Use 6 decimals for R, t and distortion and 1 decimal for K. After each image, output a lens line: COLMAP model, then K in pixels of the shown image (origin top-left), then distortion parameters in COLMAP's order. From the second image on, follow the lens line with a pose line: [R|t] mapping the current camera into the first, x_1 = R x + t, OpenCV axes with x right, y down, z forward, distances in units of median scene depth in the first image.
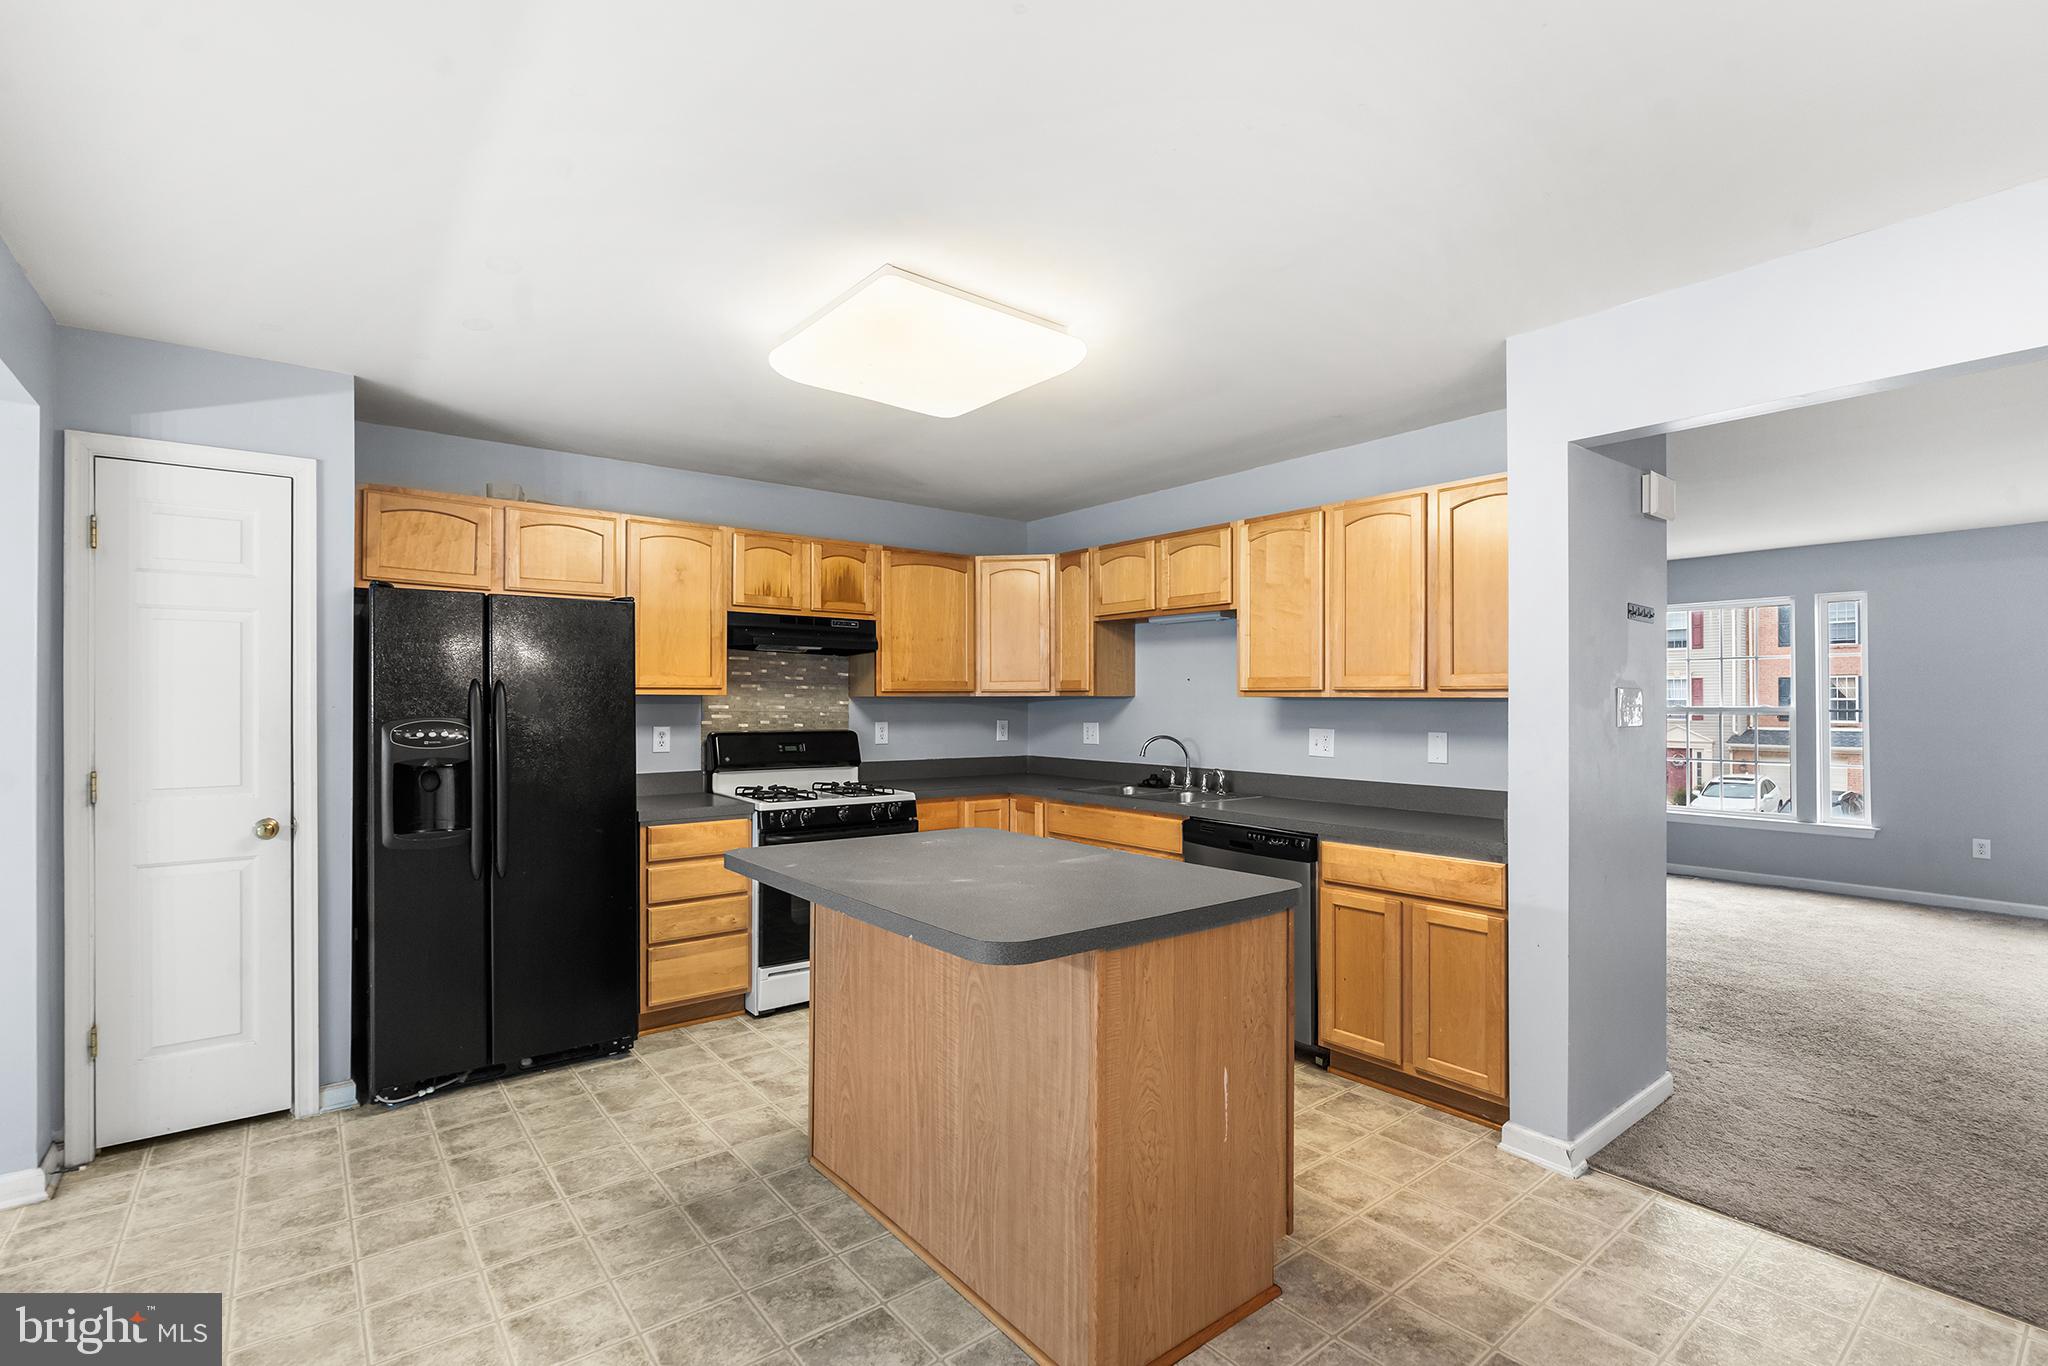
lens RADIAL K [[927.6, 0, 1027.0], [0, 927.6, 688.1], [0, 0, 1]] dist [-0.003243, -0.000618]
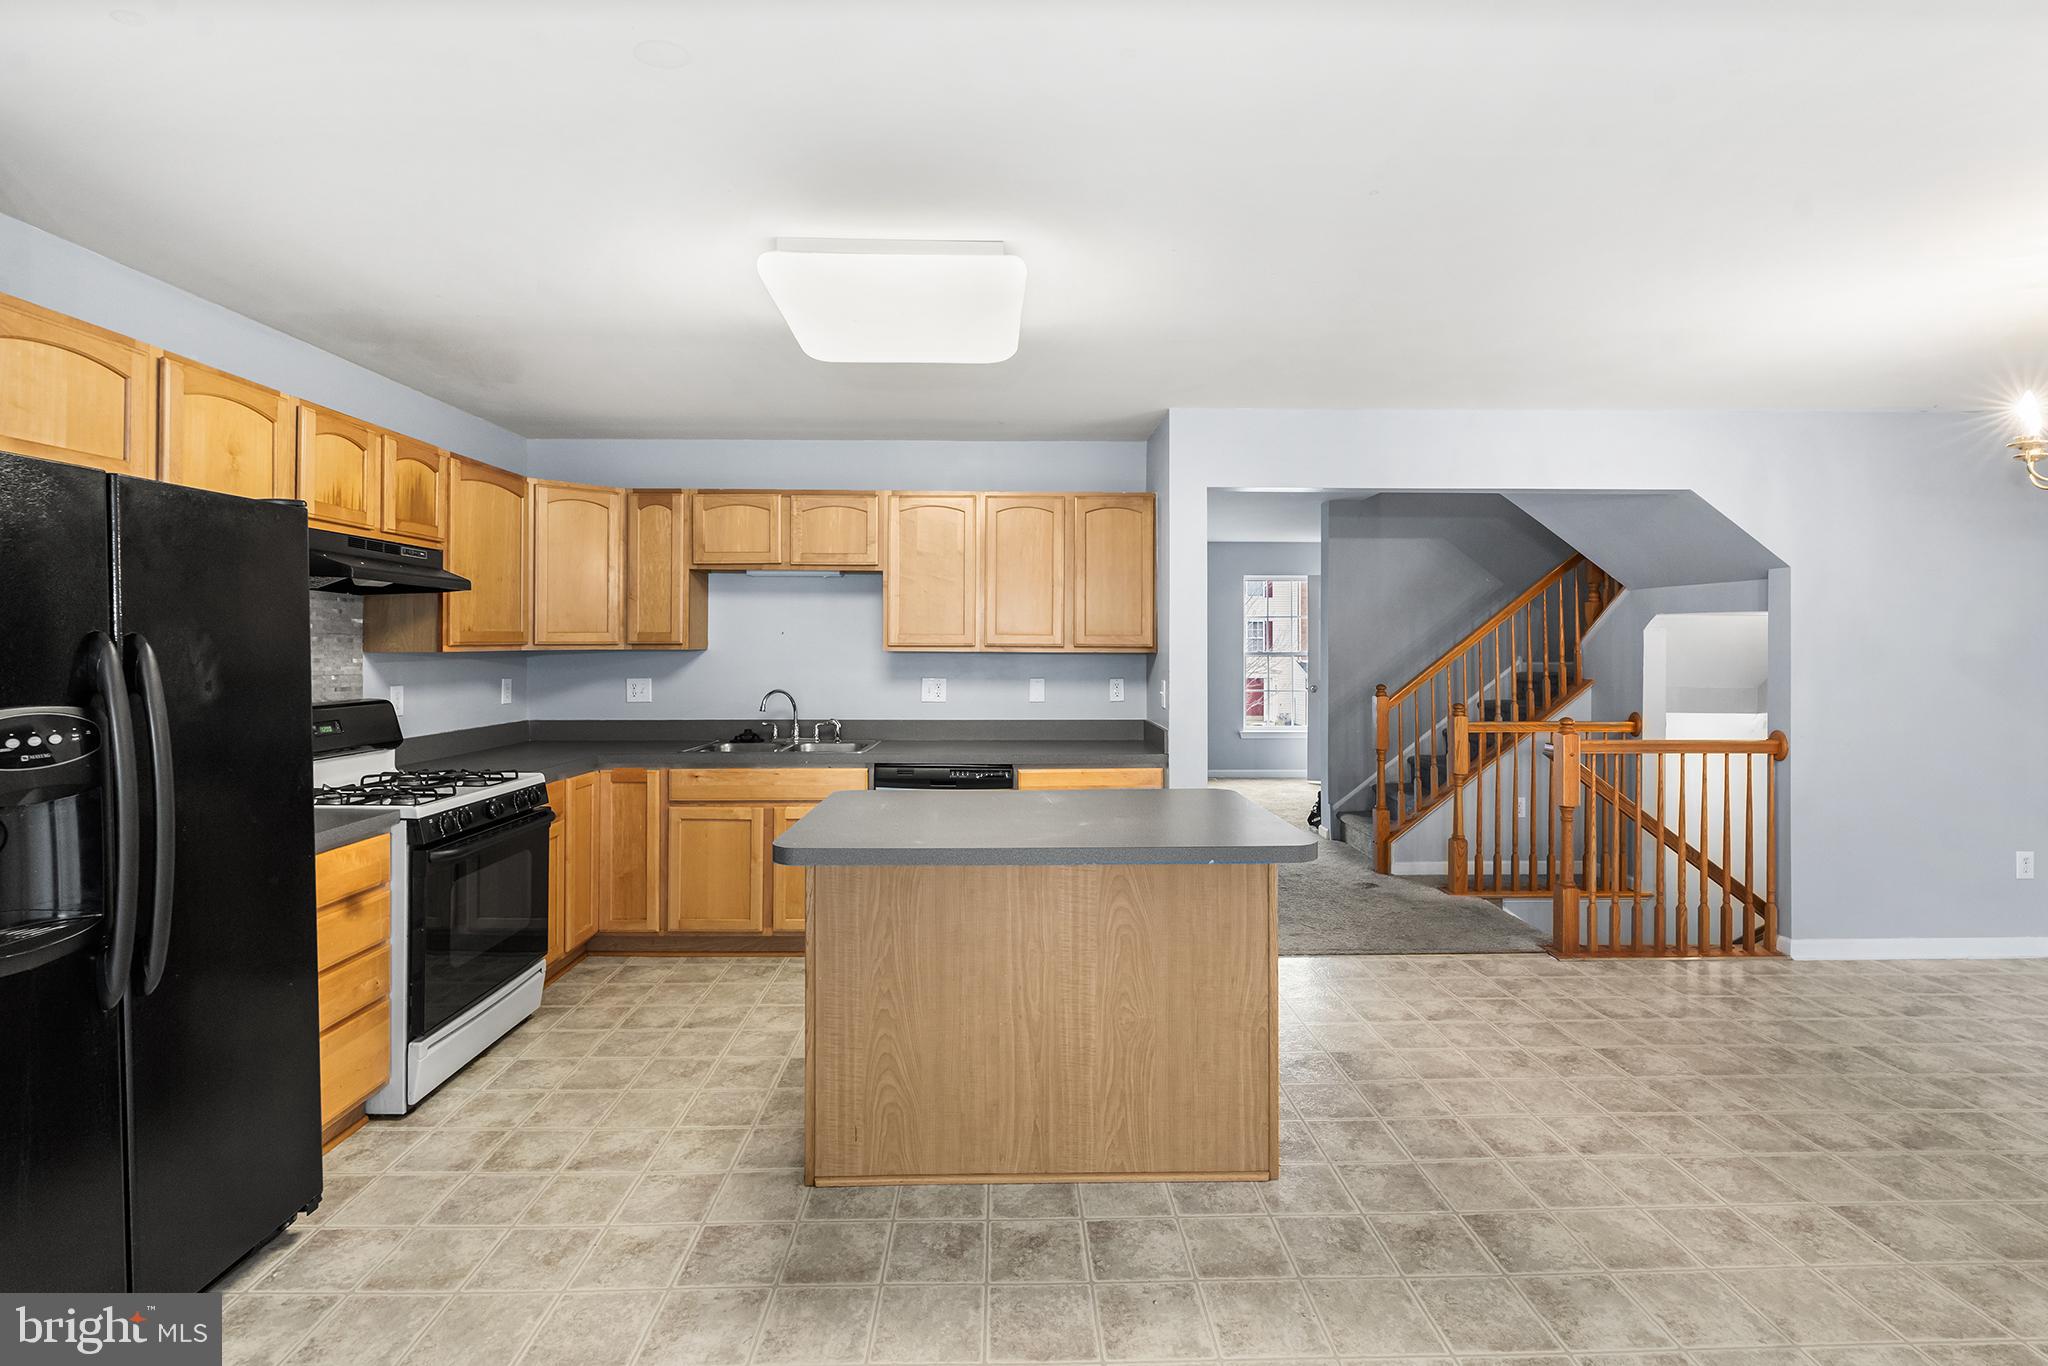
lens RADIAL K [[927.6, 0, 991.1], [0, 927.6, 659.1], [0, 0, 1]] dist [-0.003243, -0.000618]
pose [[0.617003, -0.014106, 0.786835, -0.560066], [-0.007662, 0.999684, 0.023930, -0.008040], [-0.786924, -0.020794, 0.616700, 0.226160]]
